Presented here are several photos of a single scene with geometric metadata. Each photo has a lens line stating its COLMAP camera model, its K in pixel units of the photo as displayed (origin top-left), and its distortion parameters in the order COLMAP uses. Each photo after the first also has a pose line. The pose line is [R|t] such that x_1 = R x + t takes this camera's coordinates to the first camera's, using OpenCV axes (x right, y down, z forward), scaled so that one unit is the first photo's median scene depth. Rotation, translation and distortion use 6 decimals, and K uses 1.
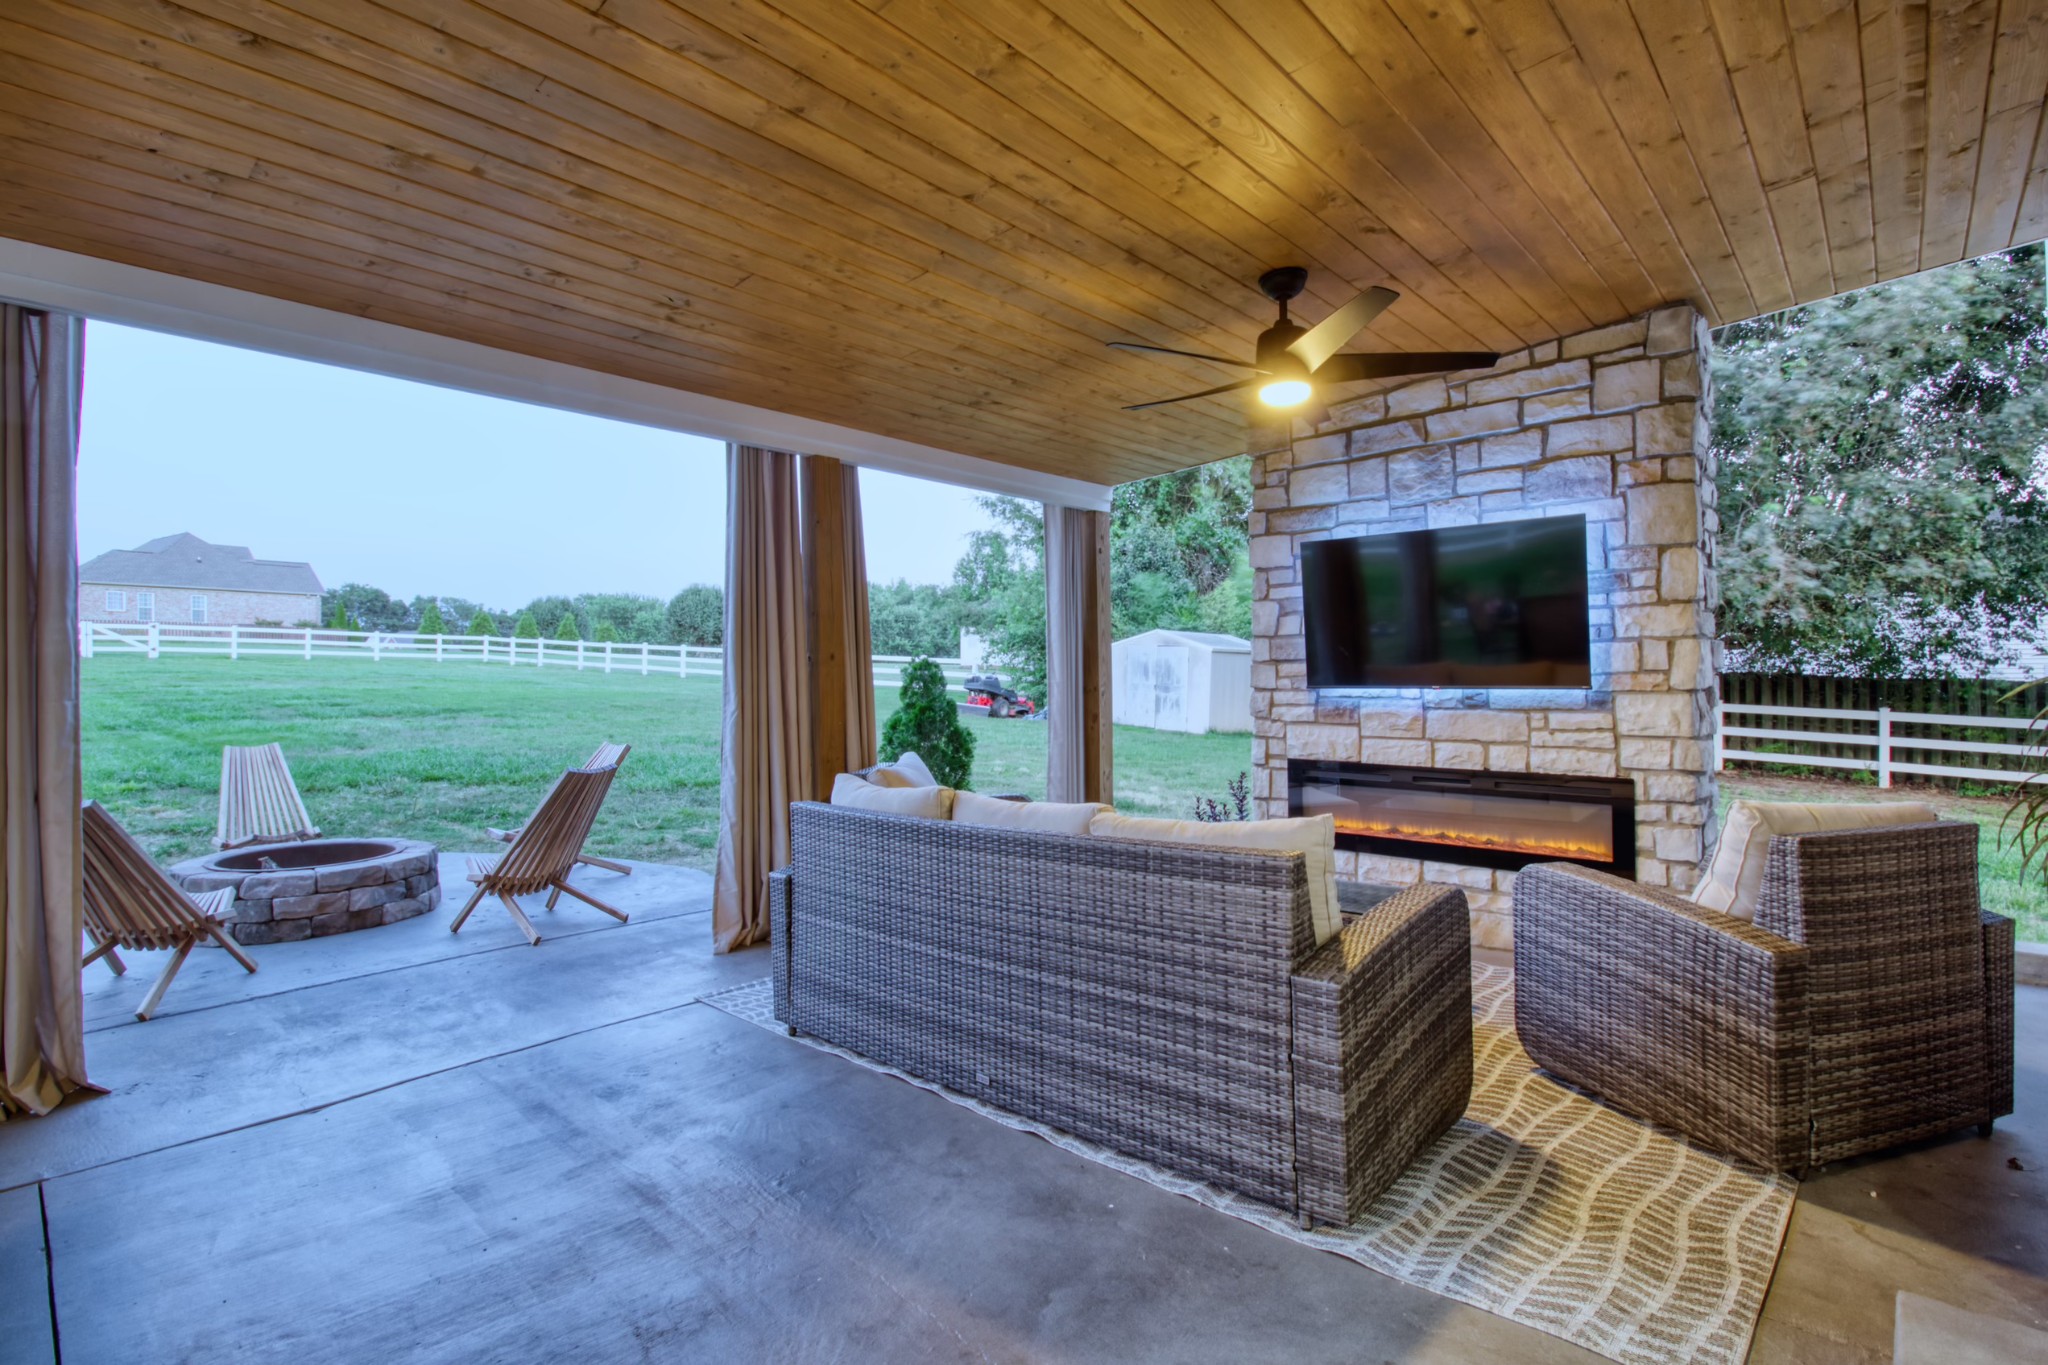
lens RADIAL K [[970.7, 0, 1041.6], [0, 970.7, 669.2], [0, 0, 1]] dist [0.003292, -0.014942]
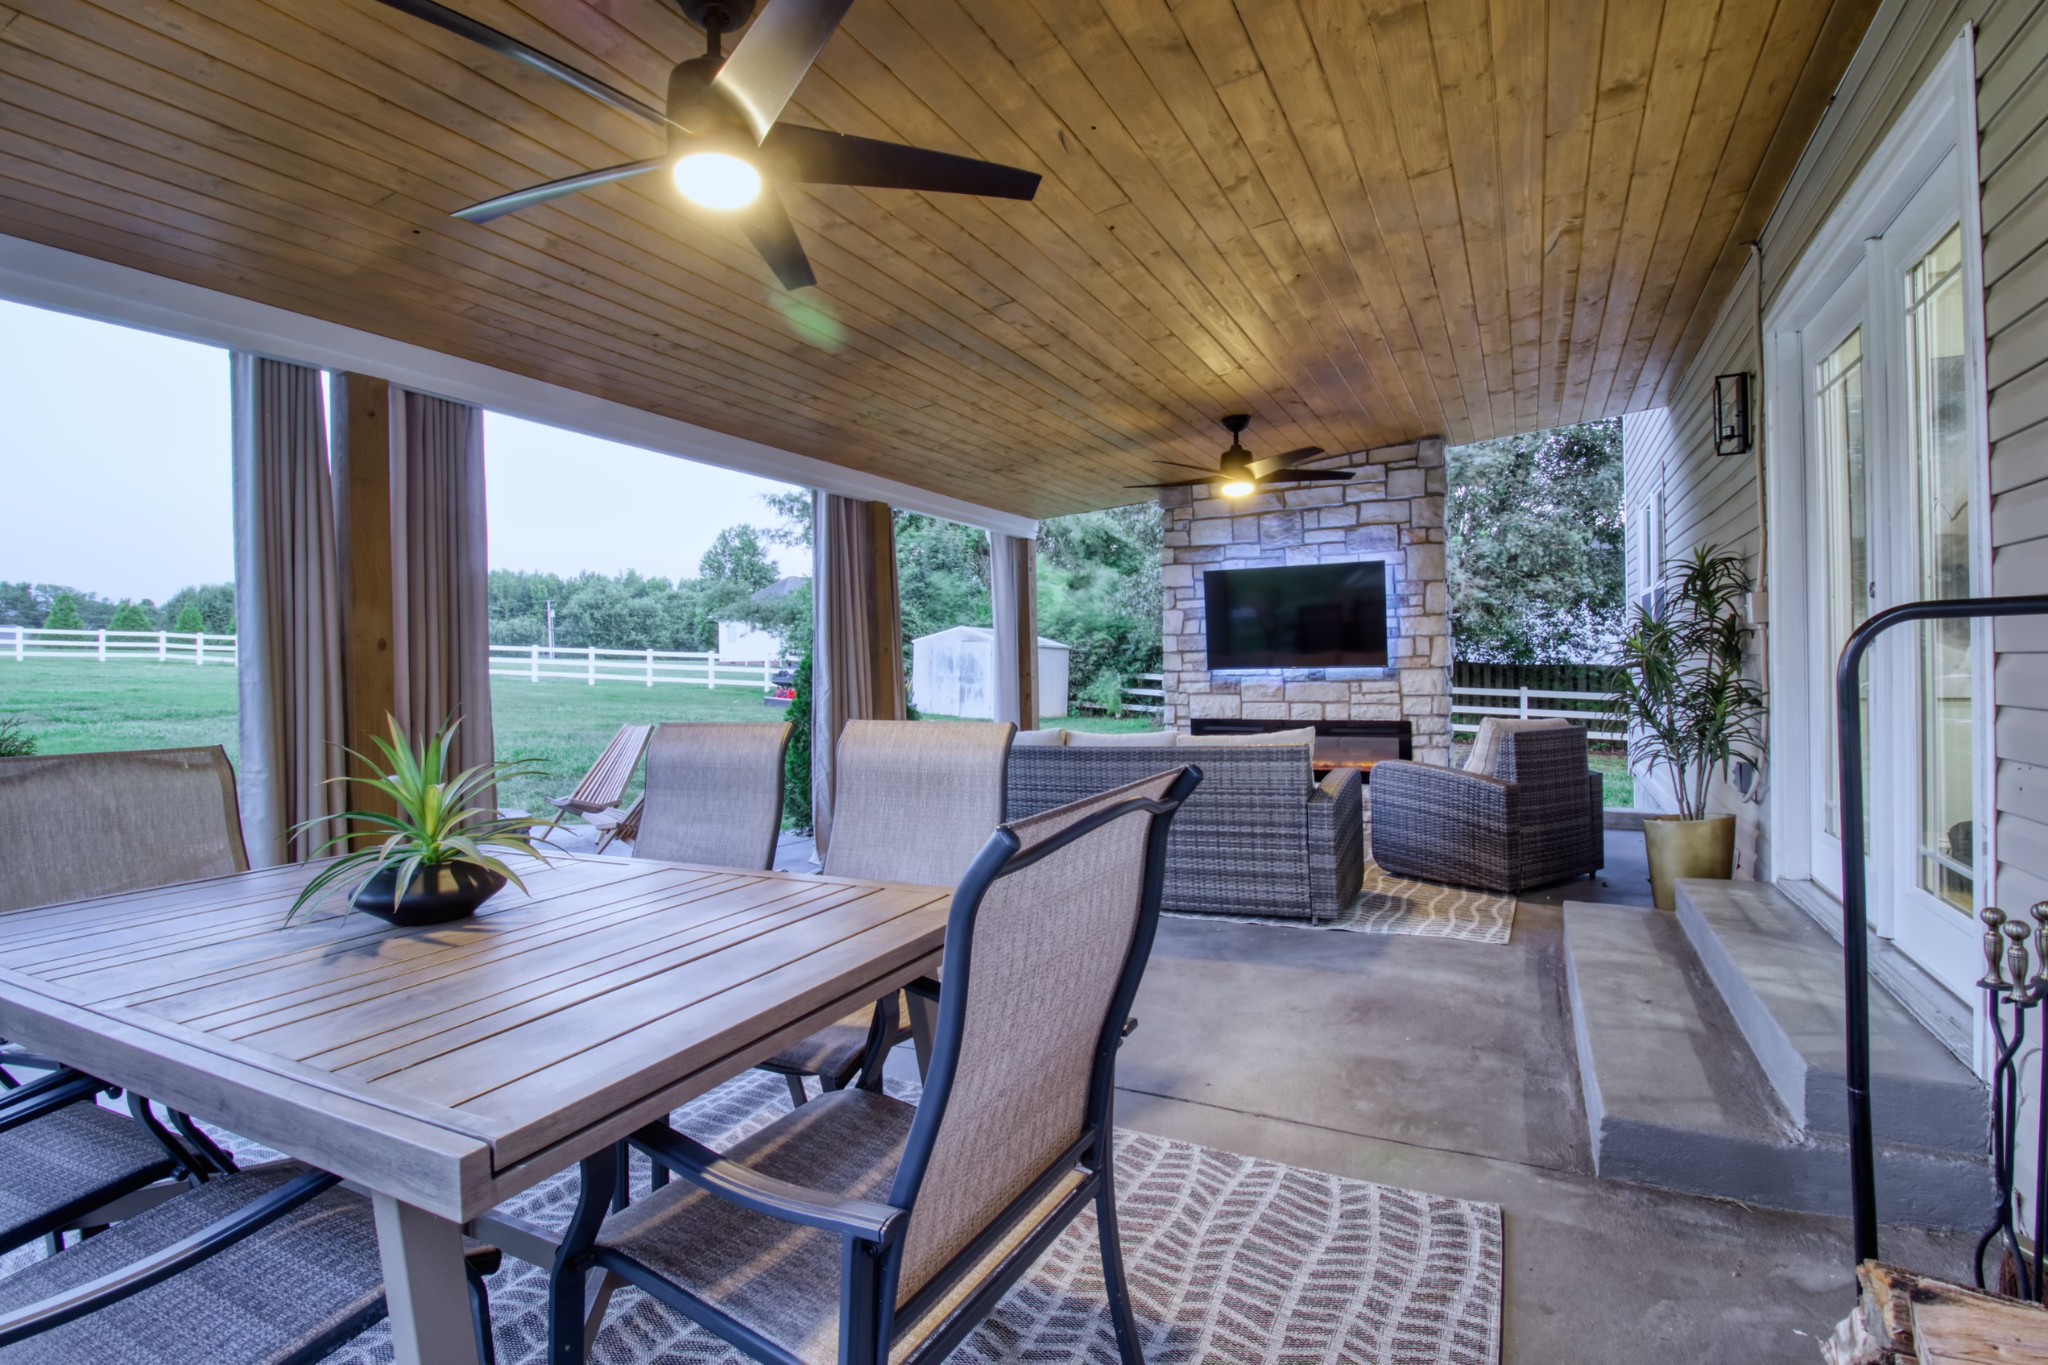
lens RADIAL K [[970.7, 0, 1041.6], [0, 970.7, 669.2], [0, 0, 1]] dist [0.003292, -0.014942]
pose [[0.965566, -0.009869, 0.259970, -0.385468], [0.008534, 0.999944, 0.006262, 0.007978], [-0.260017, -0.003828, 0.965596, -0.392302]]
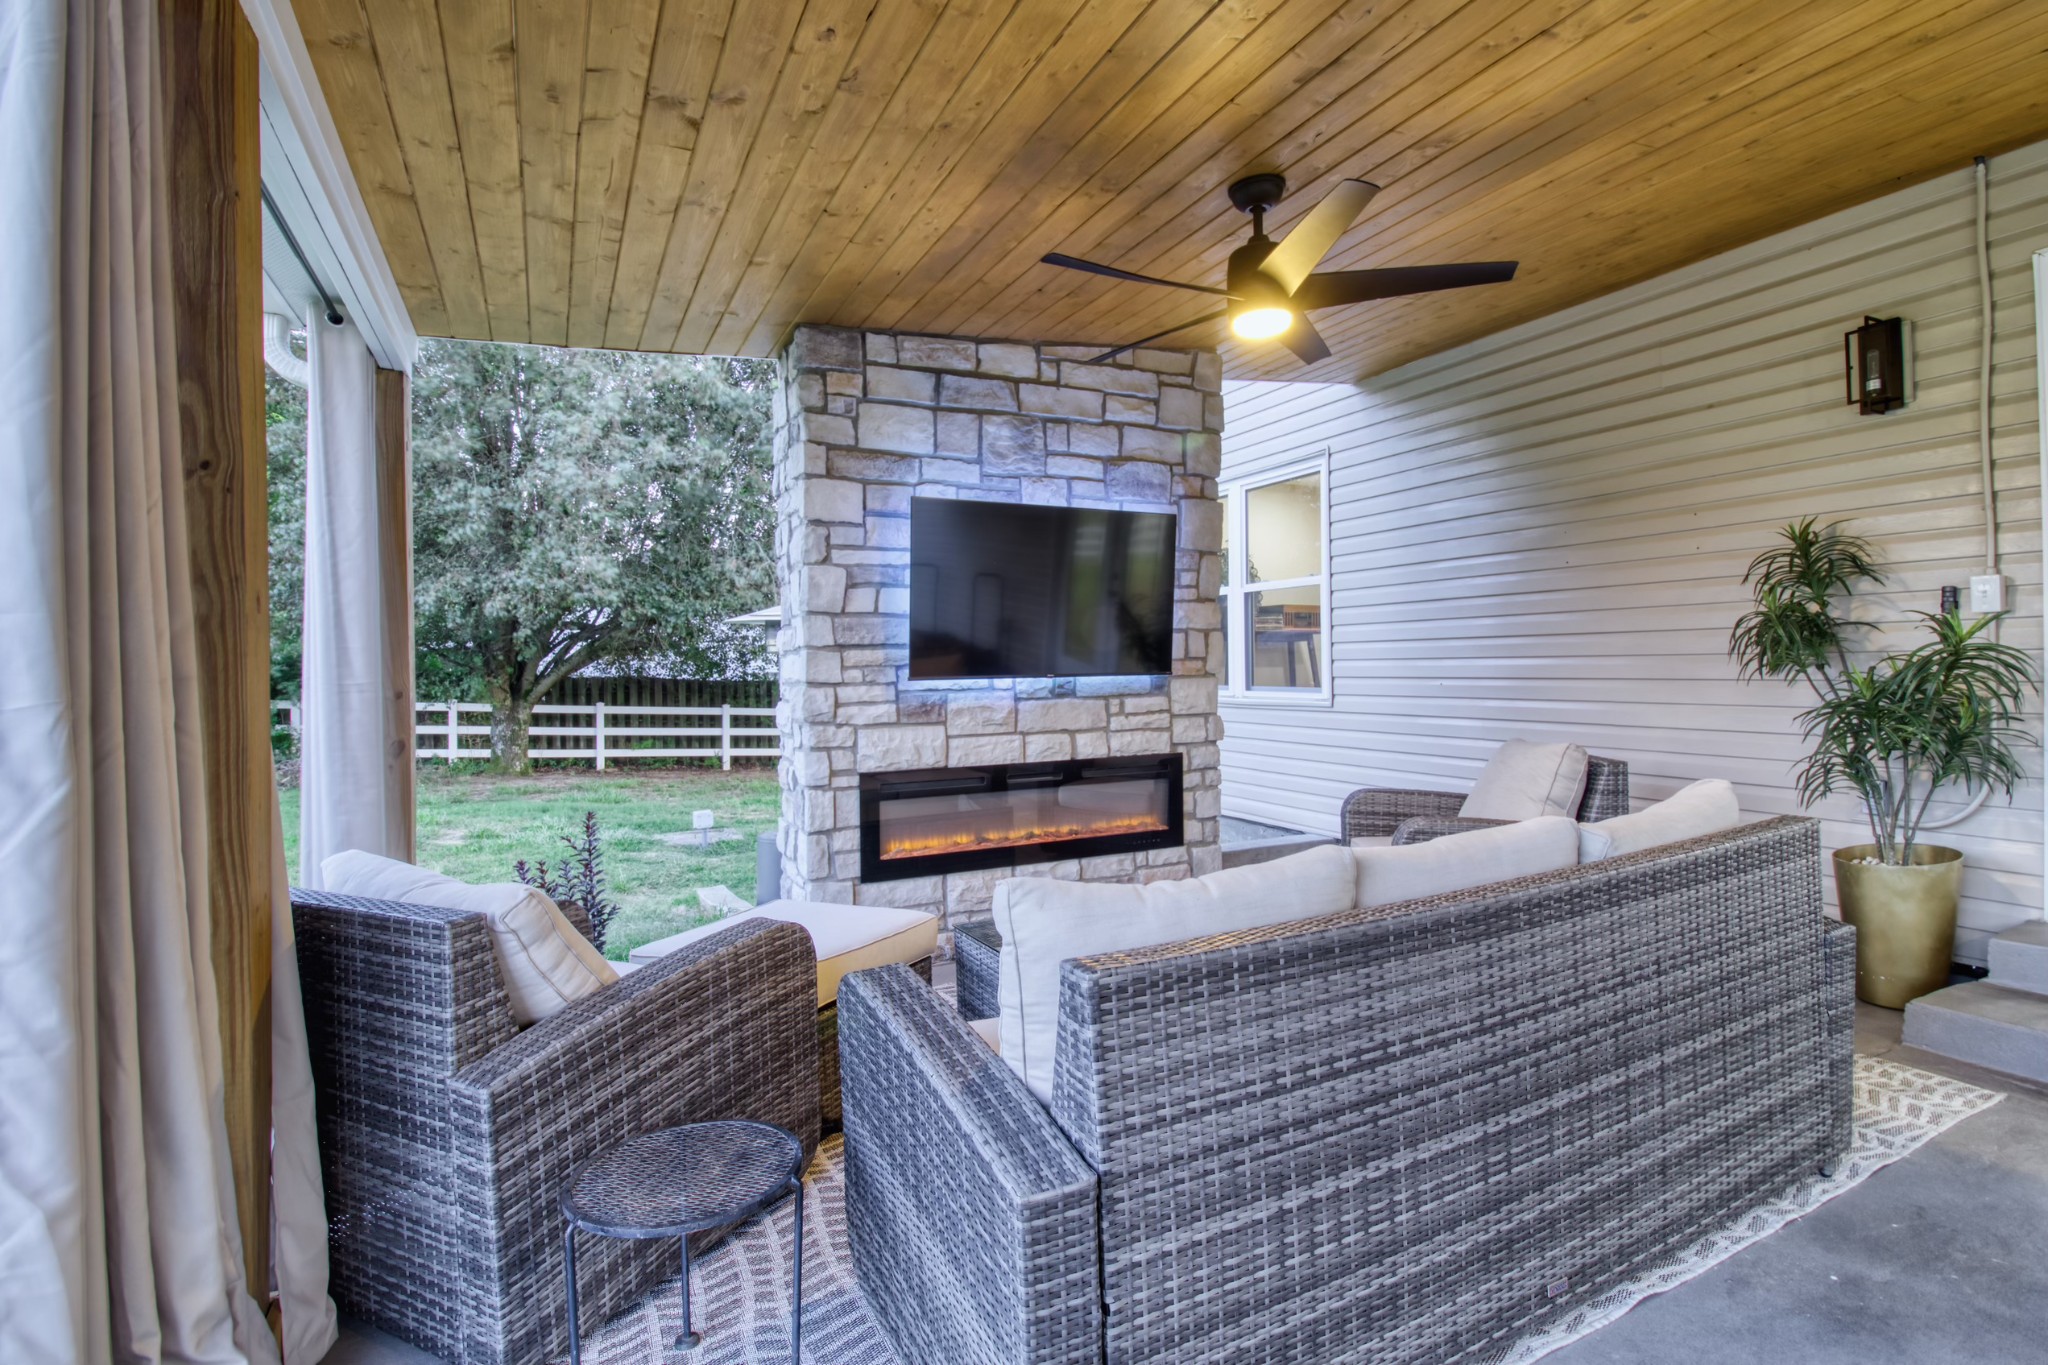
lens RADIAL K [[970.7, 0, 1041.6], [0, 970.7, 669.2], [0, 0, 1]] dist [0.003292, -0.014942]
pose [[0.361582, 0.000442, 0.932340, -0.466633], [0.009447, 0.999947, -0.004138, 0.016046], [-0.932292, 0.010304, 0.361559, 0.665989]]
